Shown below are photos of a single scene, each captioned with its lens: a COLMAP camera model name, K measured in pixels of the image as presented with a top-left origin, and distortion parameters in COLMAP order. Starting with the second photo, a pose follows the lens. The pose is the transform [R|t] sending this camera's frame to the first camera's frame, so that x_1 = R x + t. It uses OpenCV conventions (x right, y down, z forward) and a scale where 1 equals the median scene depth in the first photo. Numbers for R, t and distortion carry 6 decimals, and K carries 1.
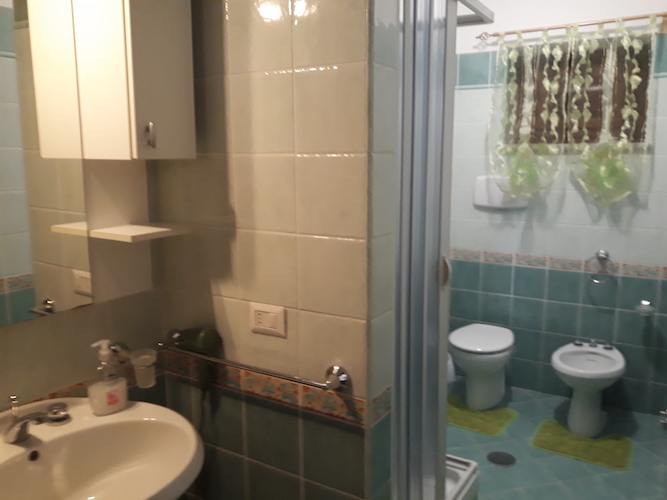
lens RADIAL K [[561.9, 0, 332.8], [0, 561.9, 249.7], [0, 0, 1]] dist [0.058846, -0.054025]
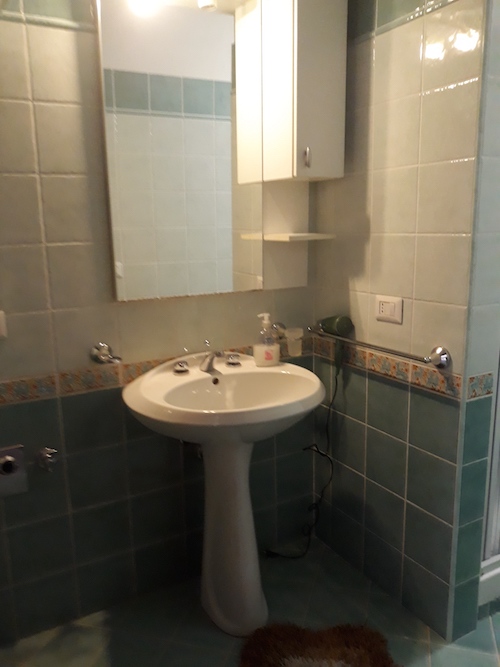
lens RADIAL K [[547.0, 0, 252.2], [0, 547.0, 331.7], [0, 0, 1]] dist [0.023862, -0.014213]
pose [[0.880342, 0.082345, -0.467137, 0.183153], [-0.068434, 0.996562, 0.046703, 0.142032], [0.469377, -0.009147, 0.882951, -0.177028]]
